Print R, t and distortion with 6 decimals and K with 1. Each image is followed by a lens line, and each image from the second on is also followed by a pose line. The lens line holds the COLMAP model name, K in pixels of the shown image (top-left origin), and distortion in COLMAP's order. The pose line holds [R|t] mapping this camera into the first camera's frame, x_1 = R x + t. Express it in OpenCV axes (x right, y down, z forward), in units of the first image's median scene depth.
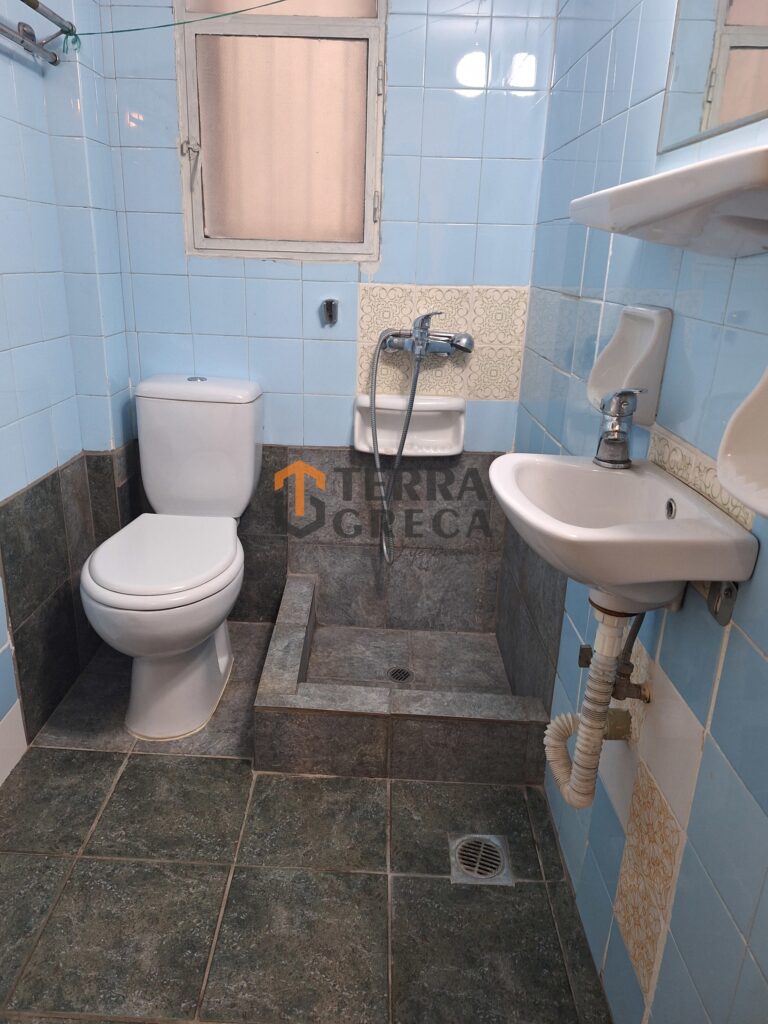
lens RADIAL K [[709.4, 0, 373.4], [0, 709.4, 503.8], [0, 0, 1]] dist [0.049265, -0.051327]
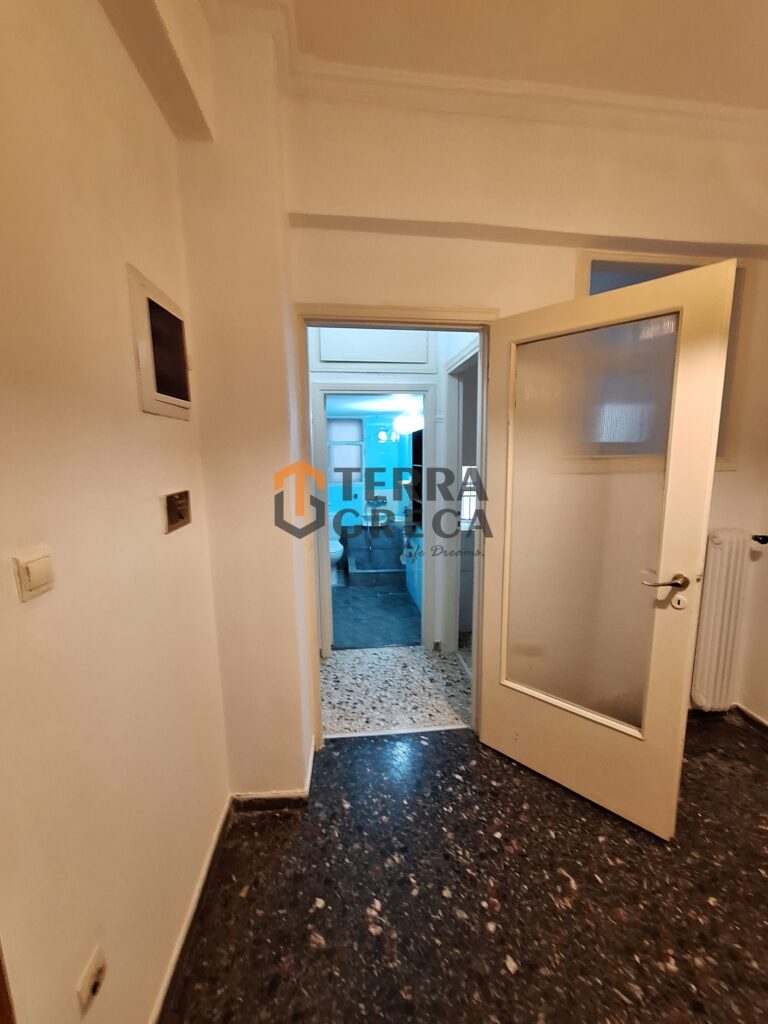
lens RADIAL K [[401.8, 0, 383.9], [0, 401.8, 519.0], [0, 0, 1]] dist [-0.004603, 0.000591]
pose [[0.993048, -0.058592, 0.102087, -0.185237], [0.075676, 0.982103, -0.172474, 0.398860], [-0.090154, 0.179001, 0.979710, -1.825747]]
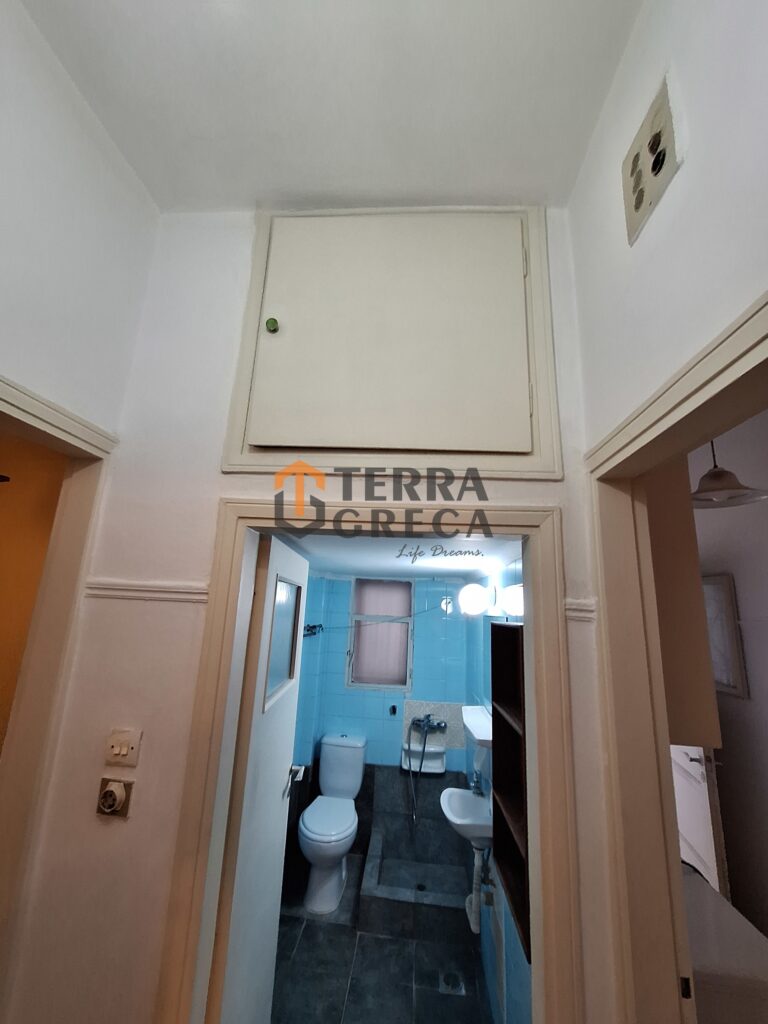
lens RADIAL K [[401.8, 0, 385.8], [0, 401.8, 520.1], [0, 0, 1]] dist [-0.004603, 0.000591]
pose [[0.997698, 0.000412, -0.067812, 0.015279], [-0.036177, 0.849039, -0.527091, -0.087039], [0.057358, 0.528331, 0.847099, -0.821404]]
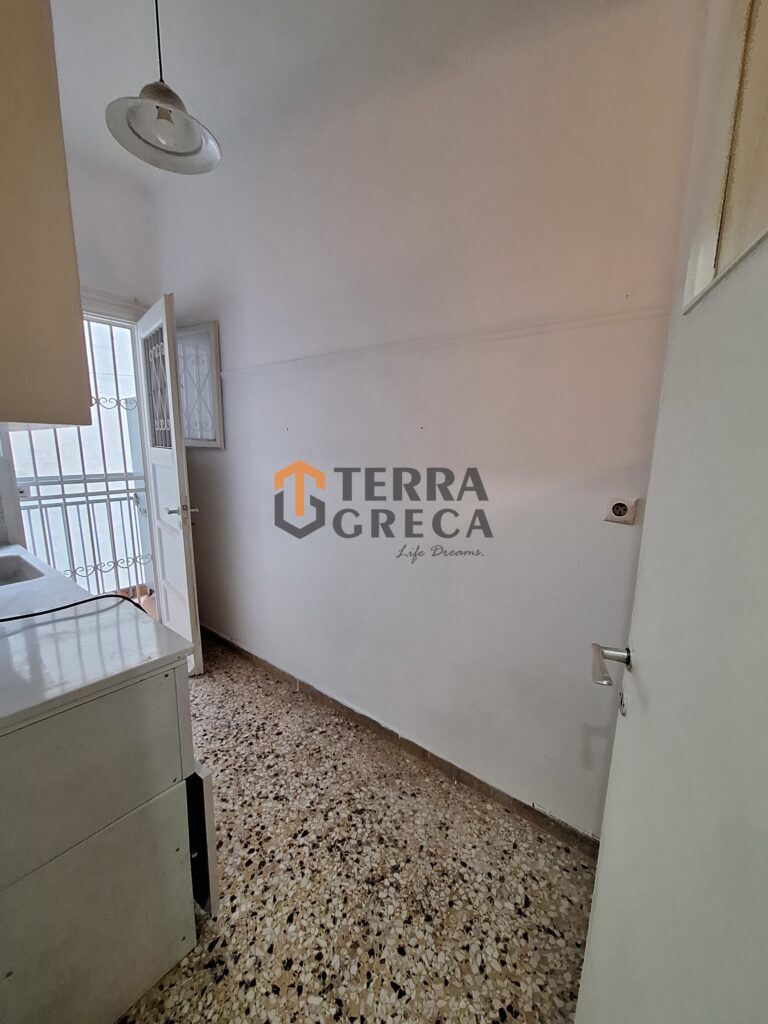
lens RADIAL K [[401.8, 0, 386.6], [0, 401.8, 520.1], [0, 0, 1]] dist [-0.004603, 0.000591]
pose [[0.604979, -0.169222, 0.778052, 0.344648], [0.264934, 0.964259, 0.003719, 0.056720], [-0.750873, 0.203882, 0.628189, -0.558759]]
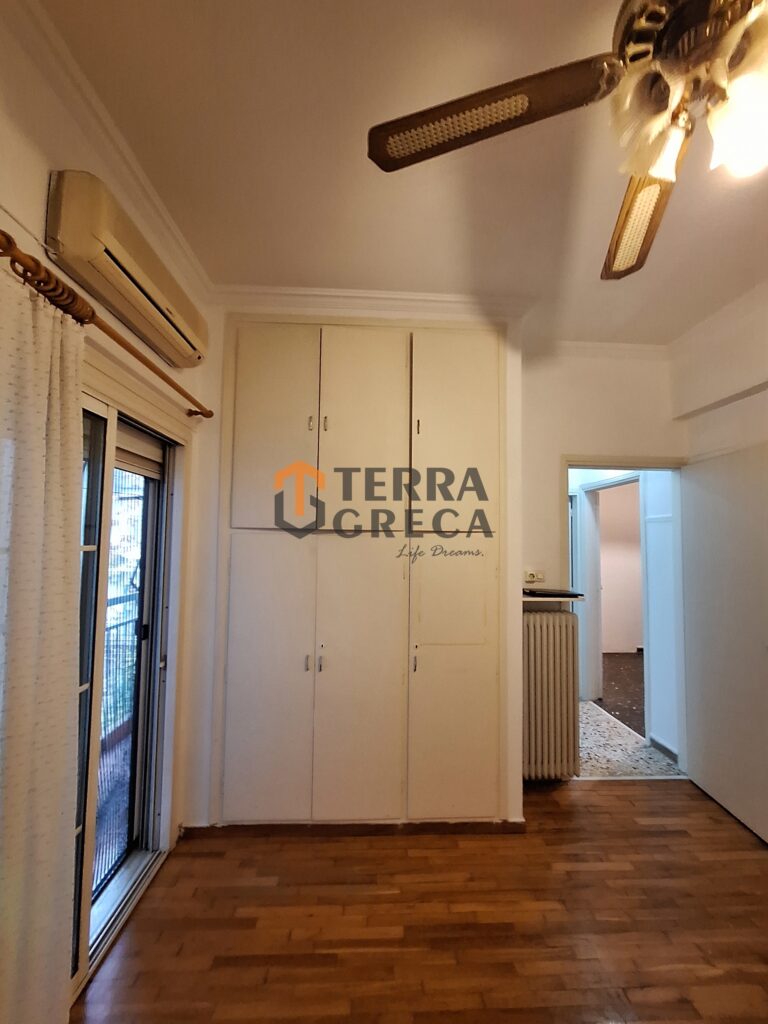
lens RADIAL K [[401.8, 0, 384.8], [0, 401.8, 517.5], [0, 0, 1]] dist [-0.004603, 0.000591]
pose [[-0.057703, 0.025065, 0.998019, -2.095677], [0.313946, 0.949424, -0.005693, -0.513172], [-0.947686, 0.312996, -0.062654, 0.504409]]
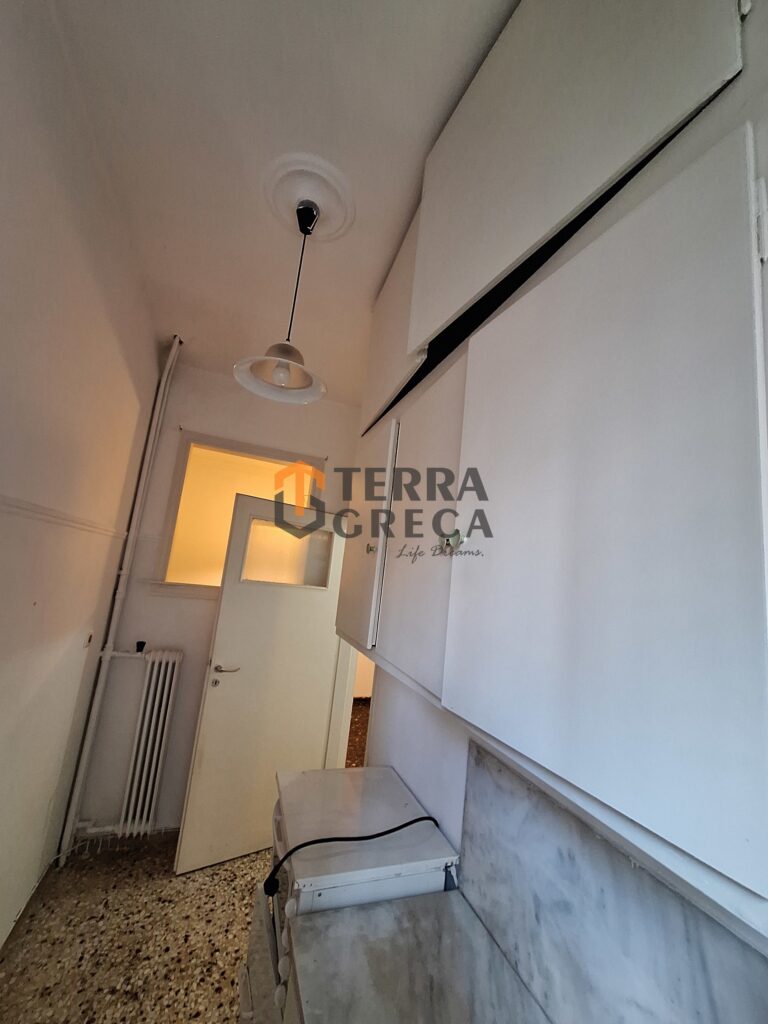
lens RADIAL K [[401.8, 0, 385.8], [0, 401.8, 513.8], [0, 0, 1]] dist [-0.004603, 0.000591]
pose [[-0.920122, -0.199082, -0.337258, 0.798118], [-0.257304, 0.956518, 0.137358, -0.584184], [0.295248, 0.213164, -0.931338, 0.838460]]
